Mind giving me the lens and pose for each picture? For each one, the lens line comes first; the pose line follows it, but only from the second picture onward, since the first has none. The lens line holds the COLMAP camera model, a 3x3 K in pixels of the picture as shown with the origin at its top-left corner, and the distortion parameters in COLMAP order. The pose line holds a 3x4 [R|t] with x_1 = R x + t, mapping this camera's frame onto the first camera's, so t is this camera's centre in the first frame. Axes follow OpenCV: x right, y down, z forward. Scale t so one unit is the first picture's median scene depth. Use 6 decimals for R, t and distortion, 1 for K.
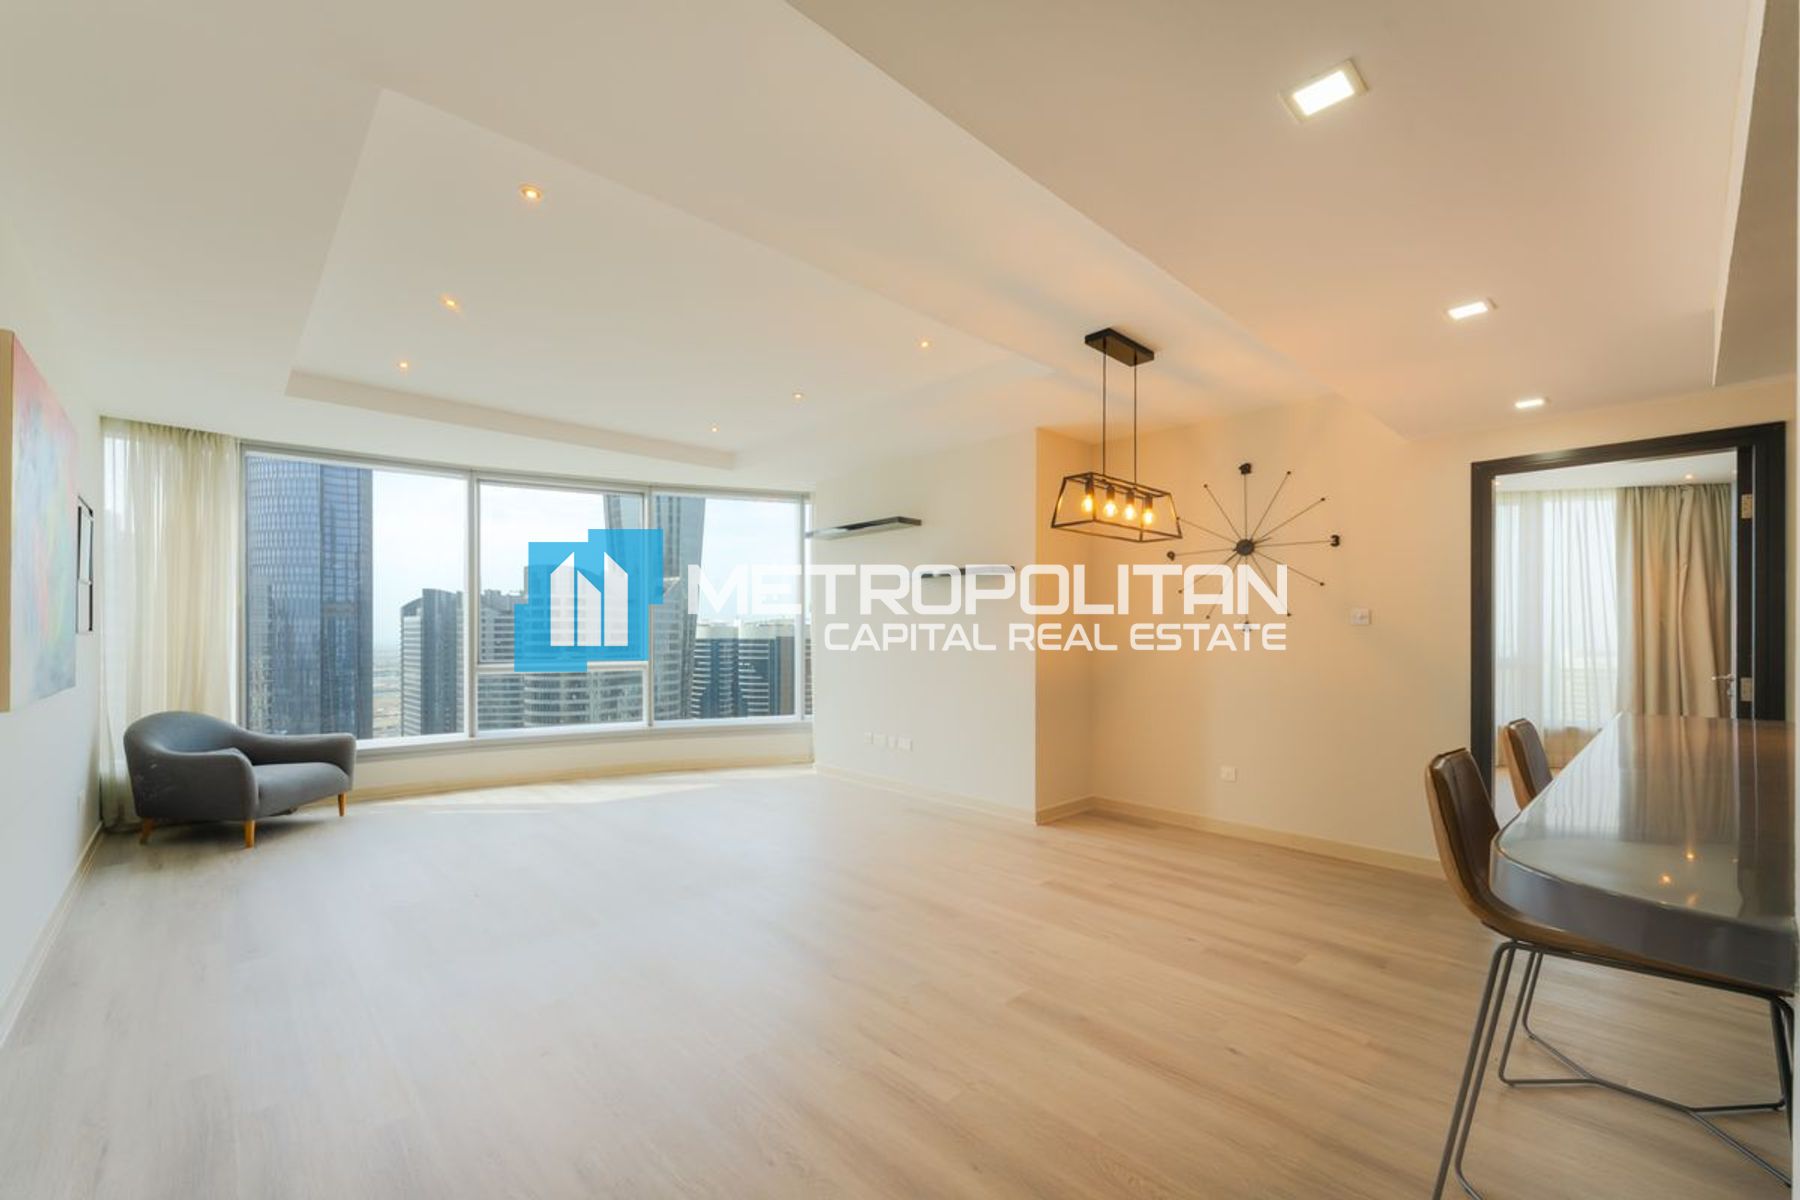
lens RADIAL K [[735.0, 0, 868.0], [0, 735.0, 637.1], [0, 0, 1]] dist [-0.000661, -0.000174]
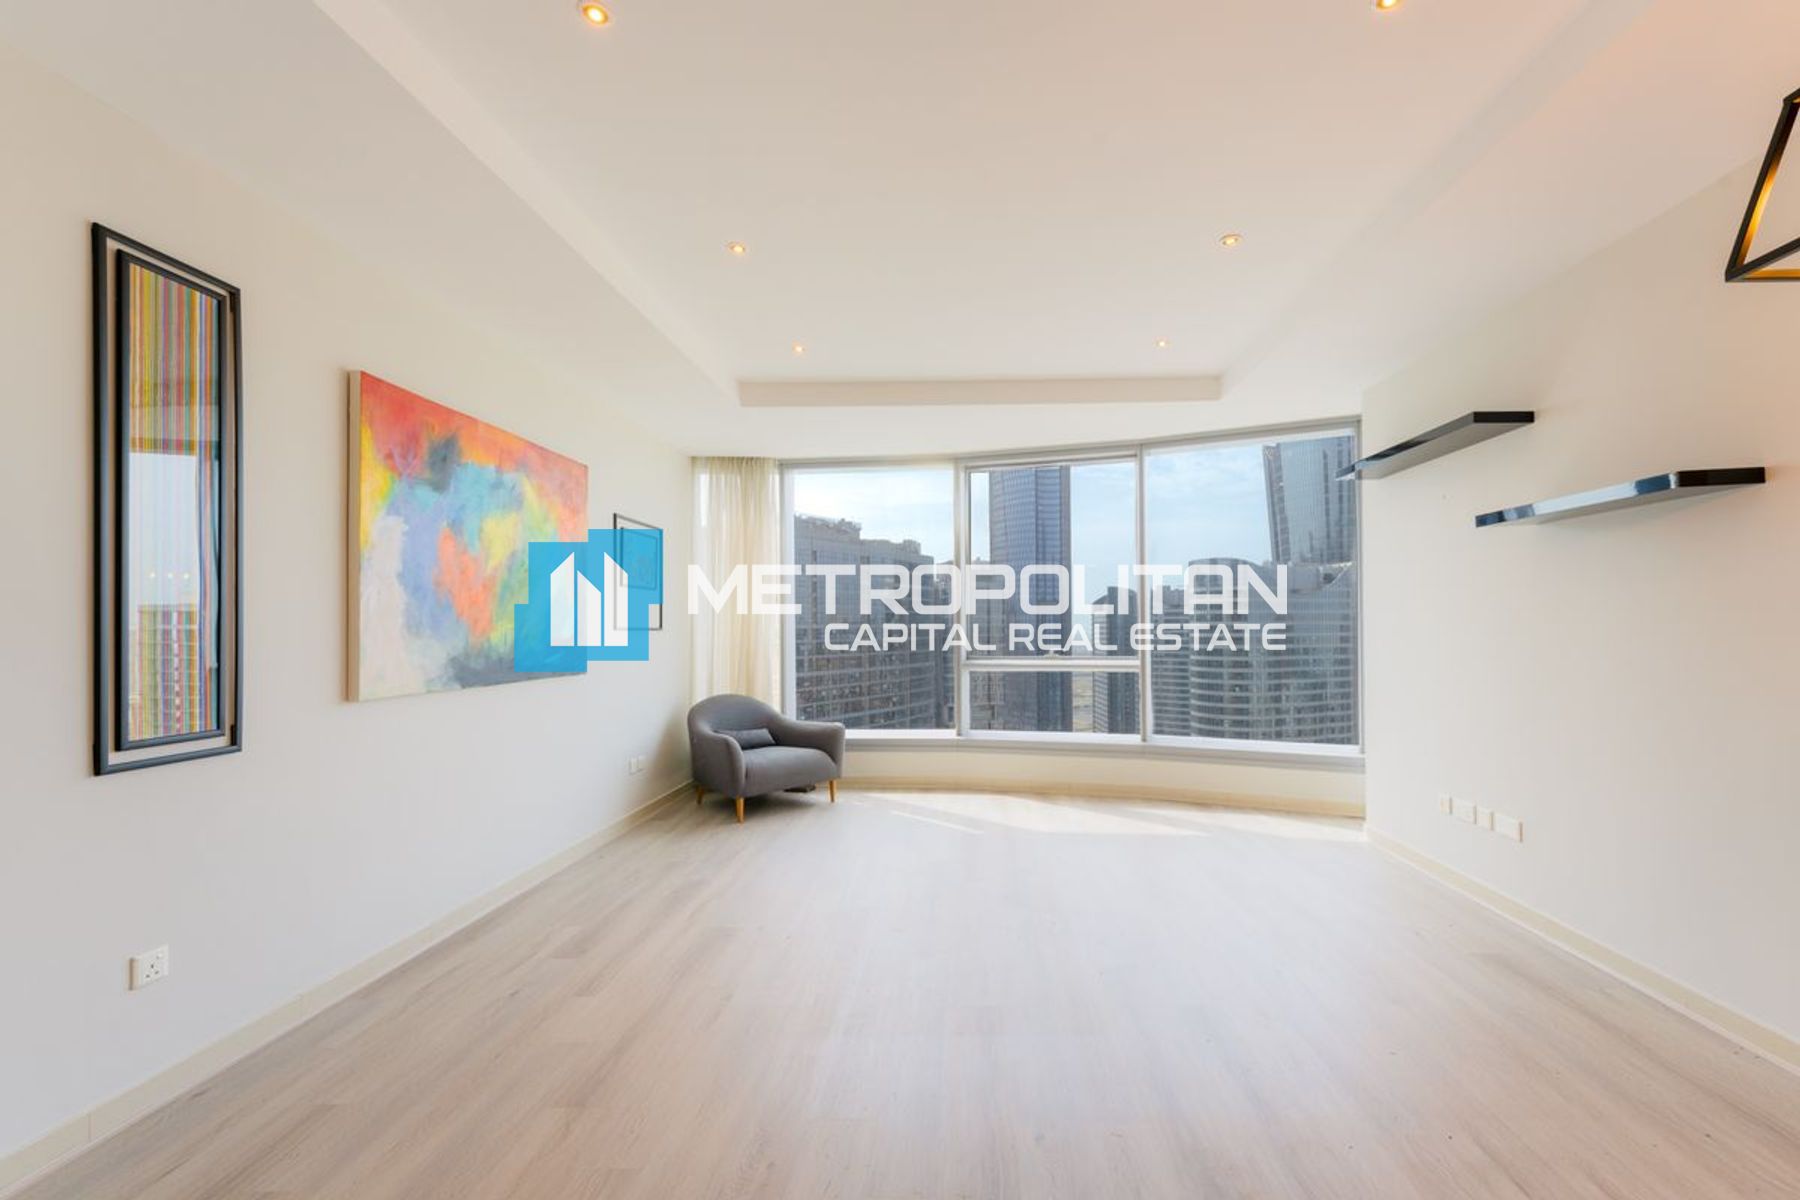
lens RADIAL K [[741.4, 0, 950.1], [0, 741.4, 611.7], [0, 0, 1]] dist [0.001184, -0.000020]
pose [[0.733265, -0.019345, -0.679667, 0.132607], [0.003444, 0.999688, -0.024738, -0.001151], [0.679934, 0.015799, 0.733103, 0.334475]]
